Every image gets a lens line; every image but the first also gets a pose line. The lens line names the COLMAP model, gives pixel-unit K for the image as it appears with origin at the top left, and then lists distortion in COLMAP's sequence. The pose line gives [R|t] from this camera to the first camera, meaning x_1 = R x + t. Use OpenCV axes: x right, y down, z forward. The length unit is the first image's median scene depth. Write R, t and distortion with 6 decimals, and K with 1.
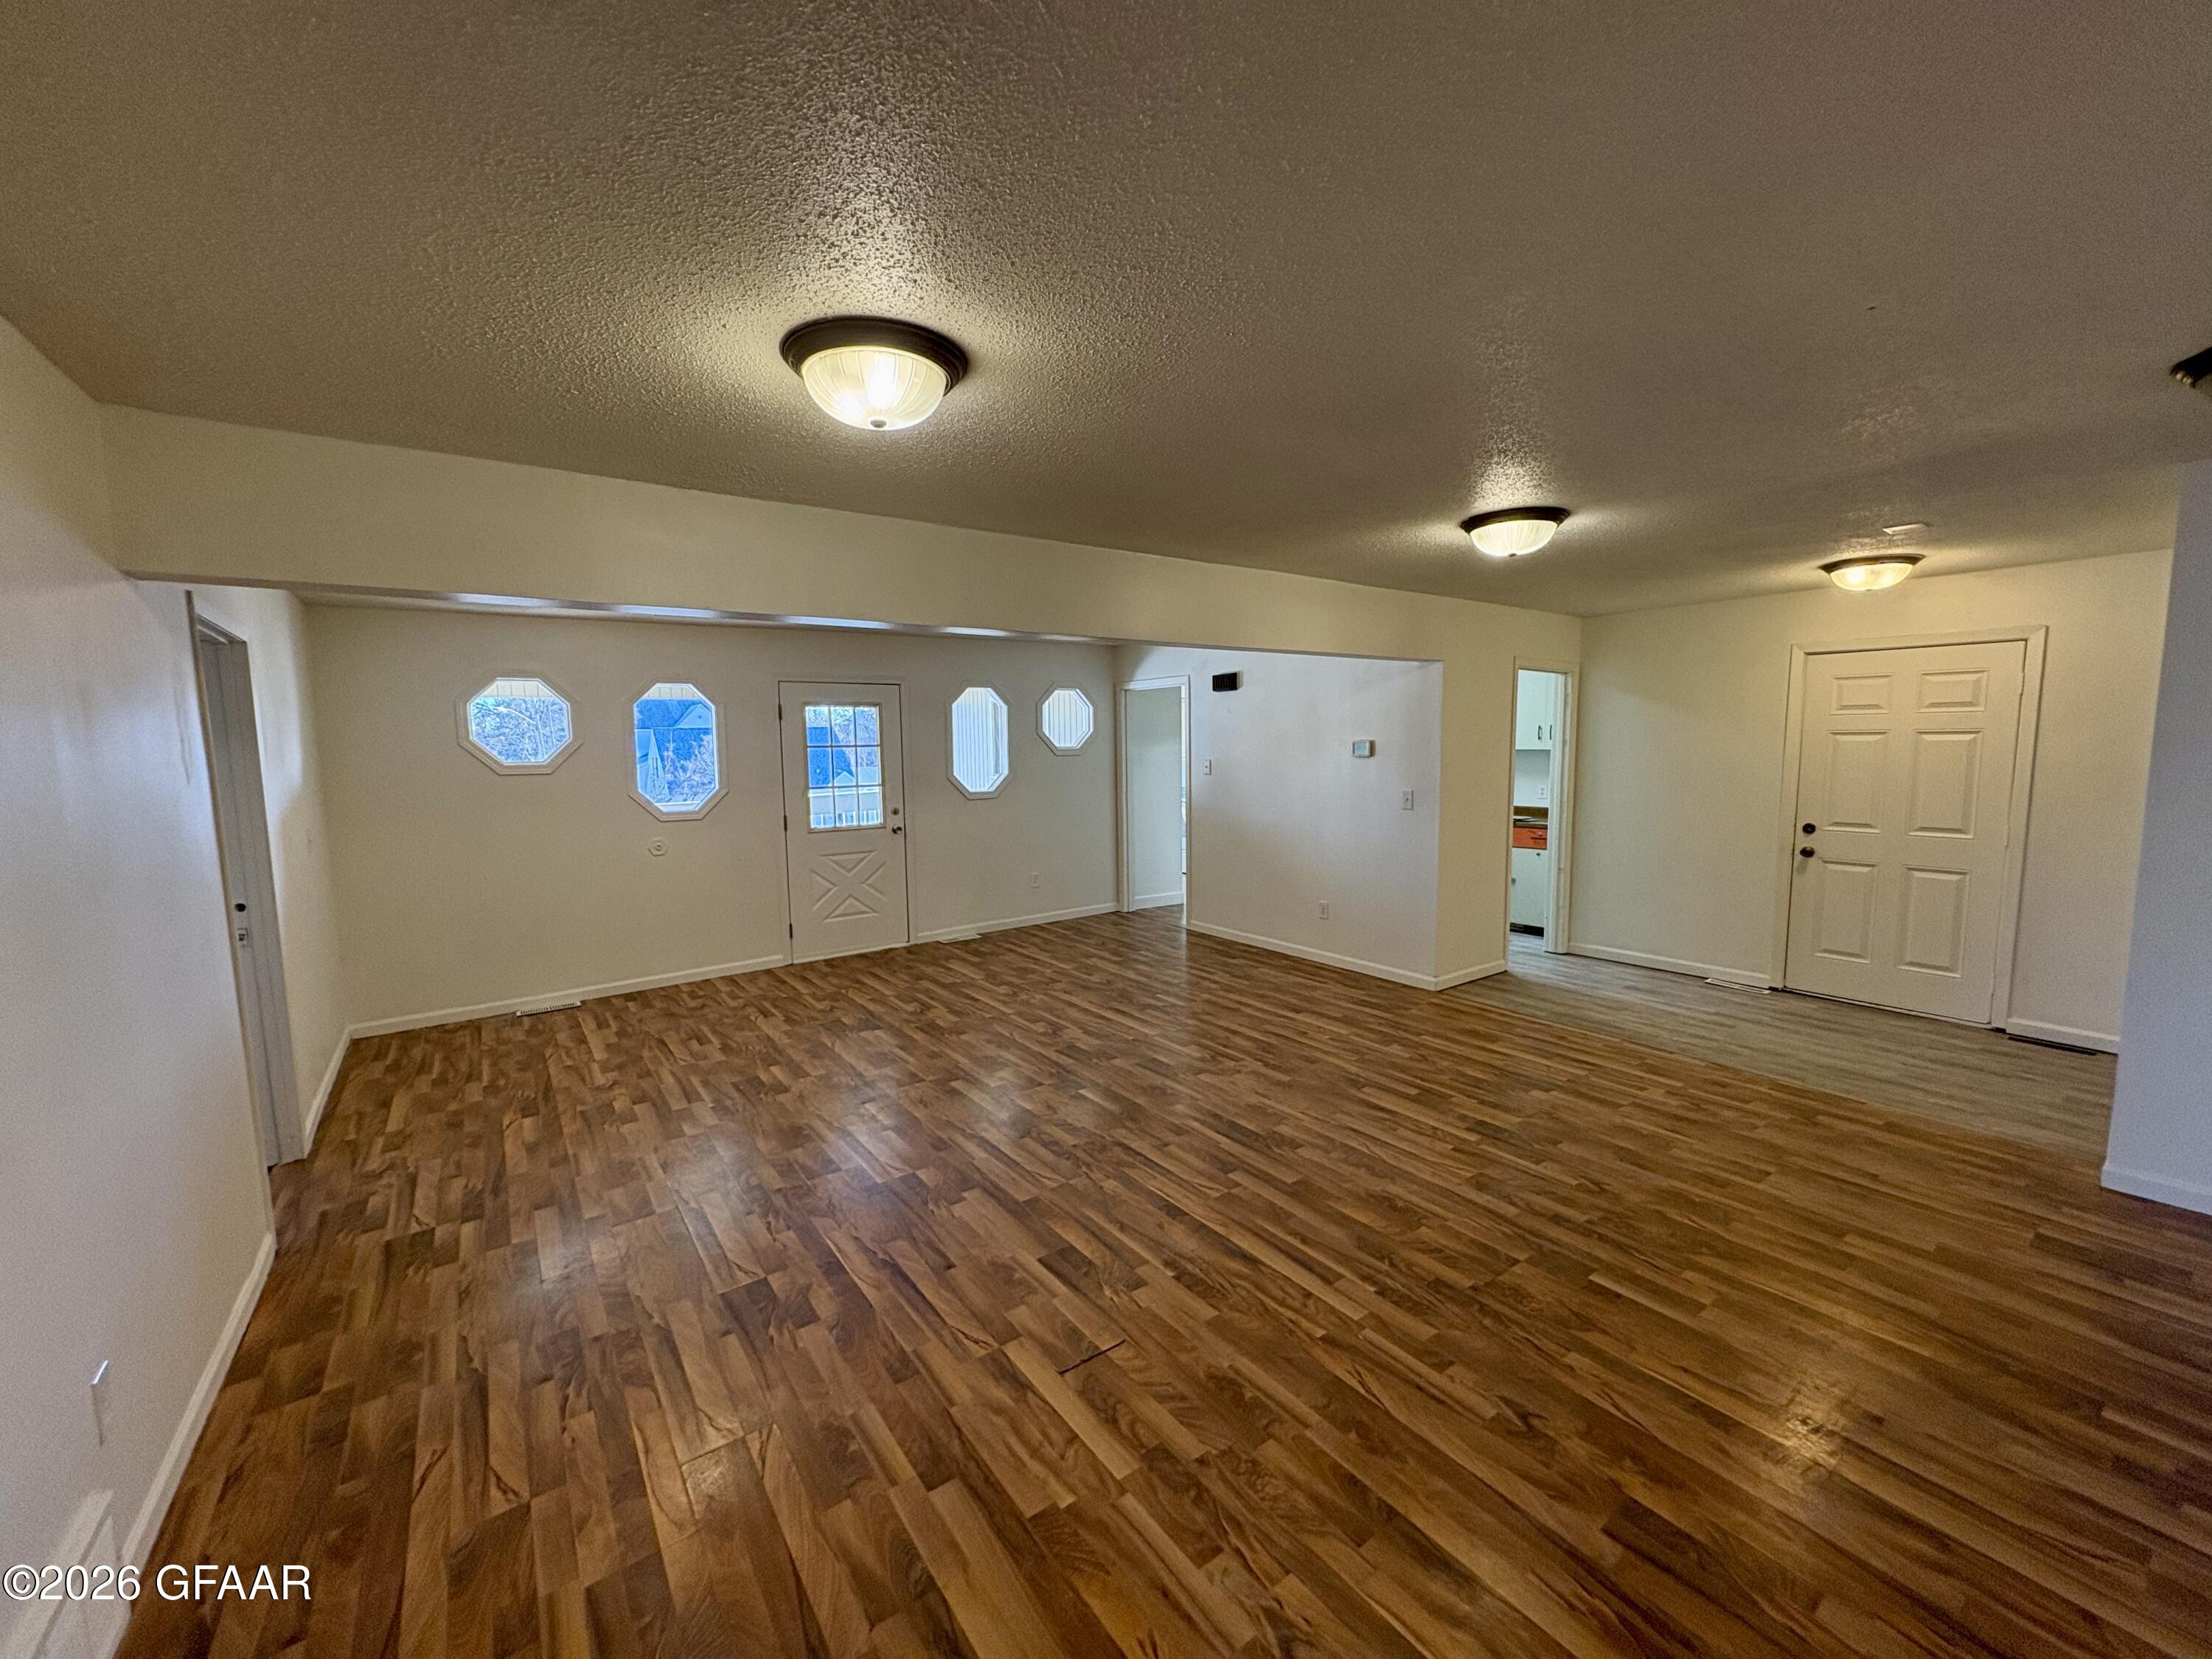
lens RADIAL K [[865.6, 0, 1103.1], [0, 865.6, 829.1], [0, 0, 1]] dist [0.000442, -0.000278]
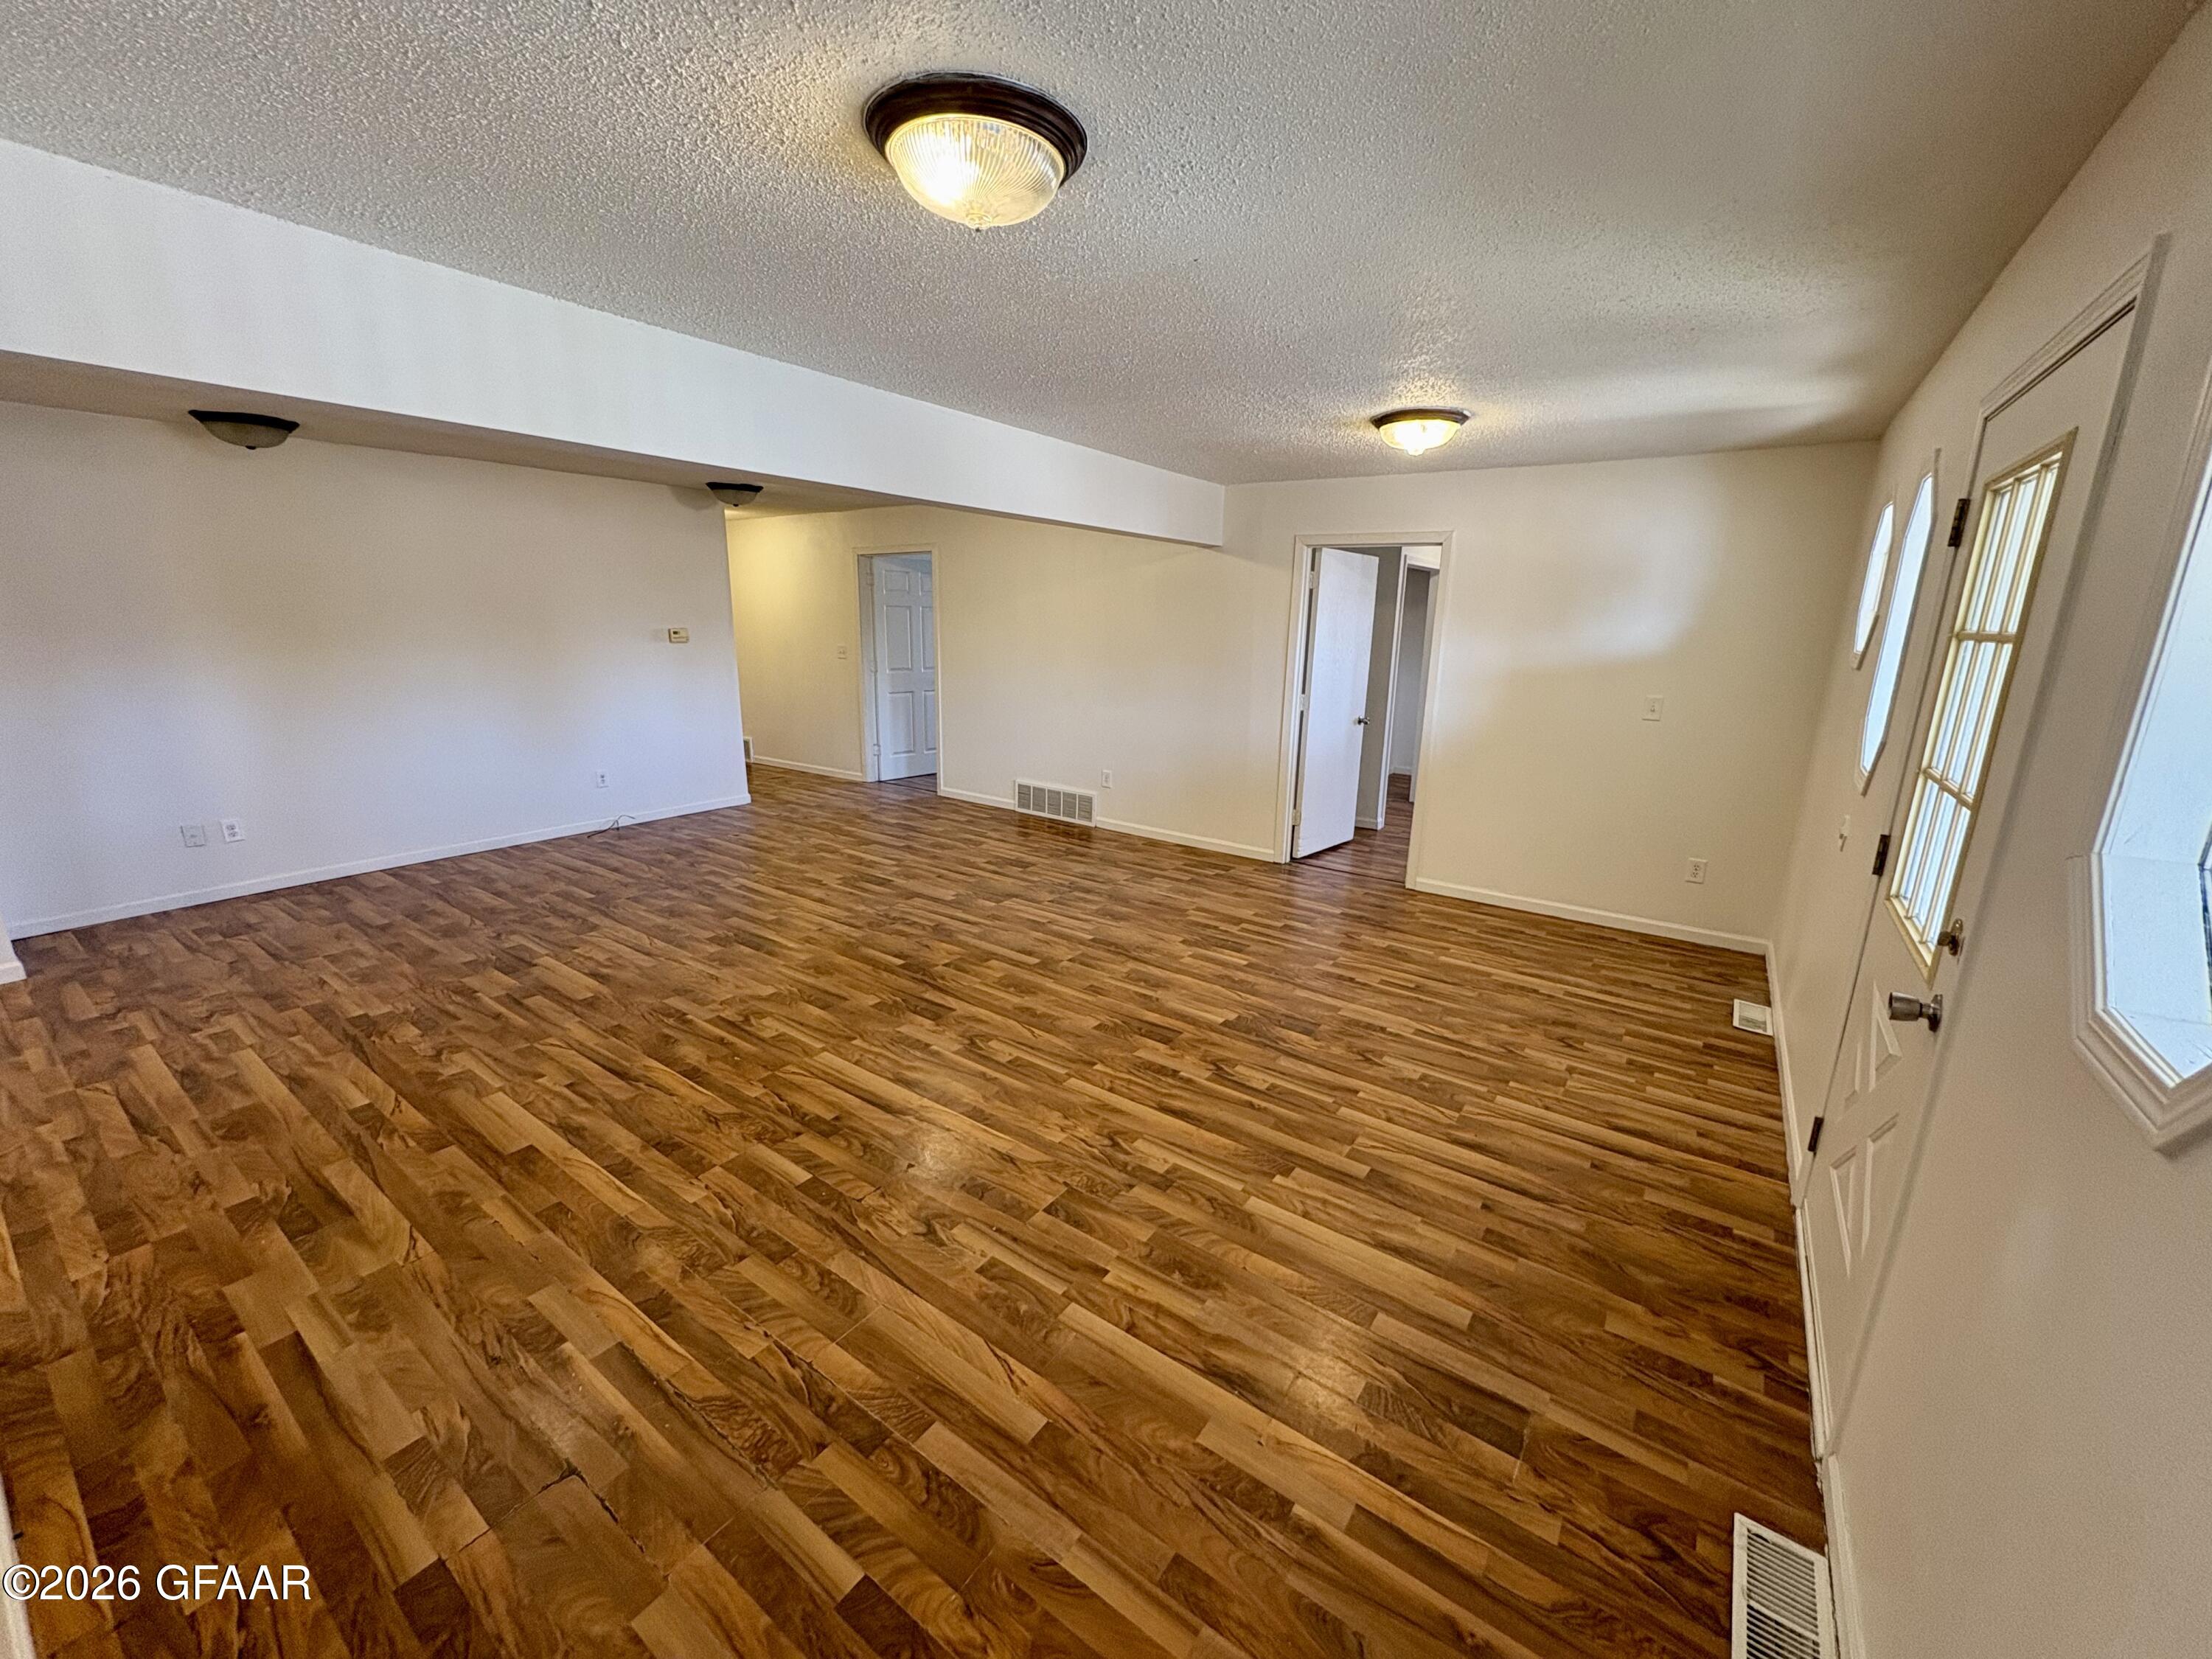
lens RADIAL K [[865.6, 0, 1099.0], [0, 865.6, 838.7], [0, 0, 1]] dist [0.000442, -0.000278]
pose [[-0.946269, 0.081262, -0.313005, 0.059918], [-0.035384, 0.936081, 0.349999, -0.189080], [0.321440, 0.342269, -0.882909, 1.842813]]
